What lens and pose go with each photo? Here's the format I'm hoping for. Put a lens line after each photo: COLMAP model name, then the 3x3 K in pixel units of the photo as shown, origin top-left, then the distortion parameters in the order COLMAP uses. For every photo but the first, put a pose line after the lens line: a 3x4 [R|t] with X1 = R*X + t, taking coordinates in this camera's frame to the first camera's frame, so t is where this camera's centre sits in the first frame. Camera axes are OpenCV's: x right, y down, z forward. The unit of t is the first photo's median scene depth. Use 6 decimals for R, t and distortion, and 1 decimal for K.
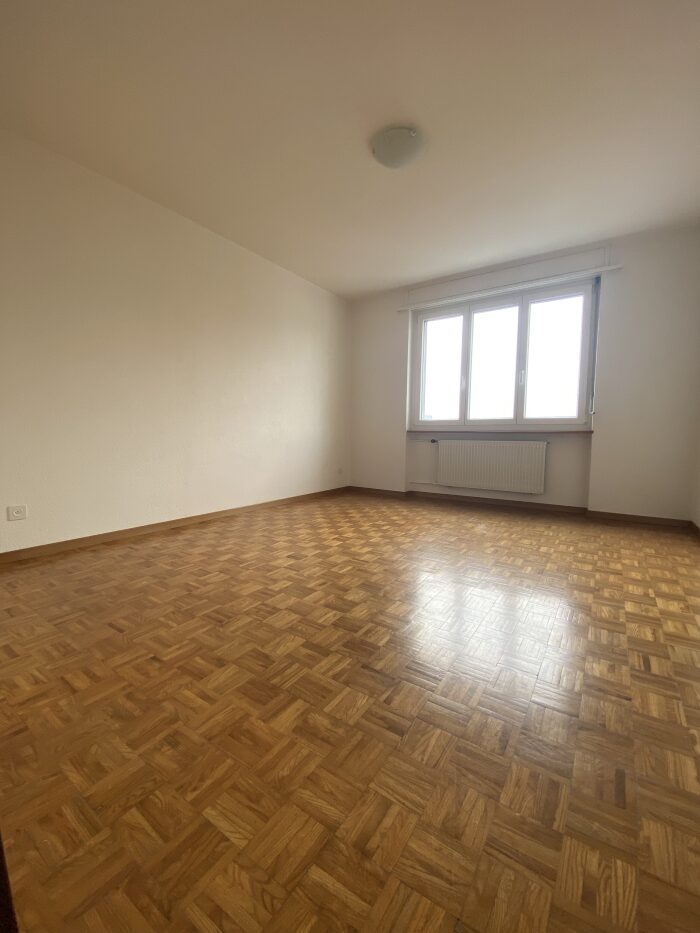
lens RADIAL K [[381.6, 0, 350.0], [0, 381.6, 466.5], [0, 0, 1]] dist [-0.001382, -0.000211]
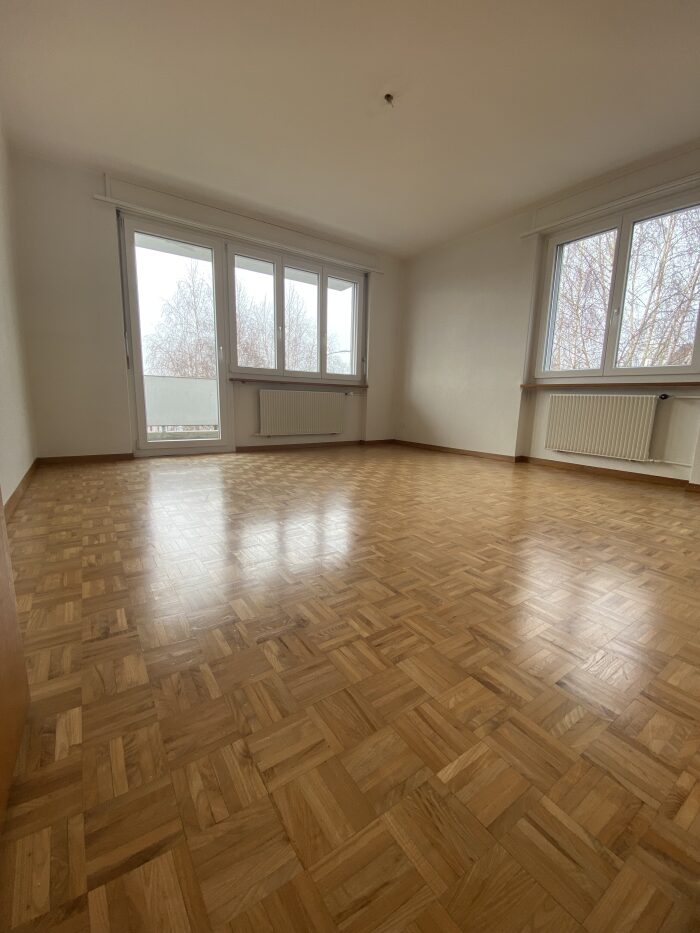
lens RADIAL K [[381.6, 0, 350.0], [0, 381.6, 466.5], [0, 0, 1]] dist [-0.001382, -0.000211]
pose [[0.420551, -0.156413, 0.893684, -0.665113], [0.042150, 0.987332, 0.152968, -0.013499], [-0.906289, -0.026662, 0.421816, 0.408006]]
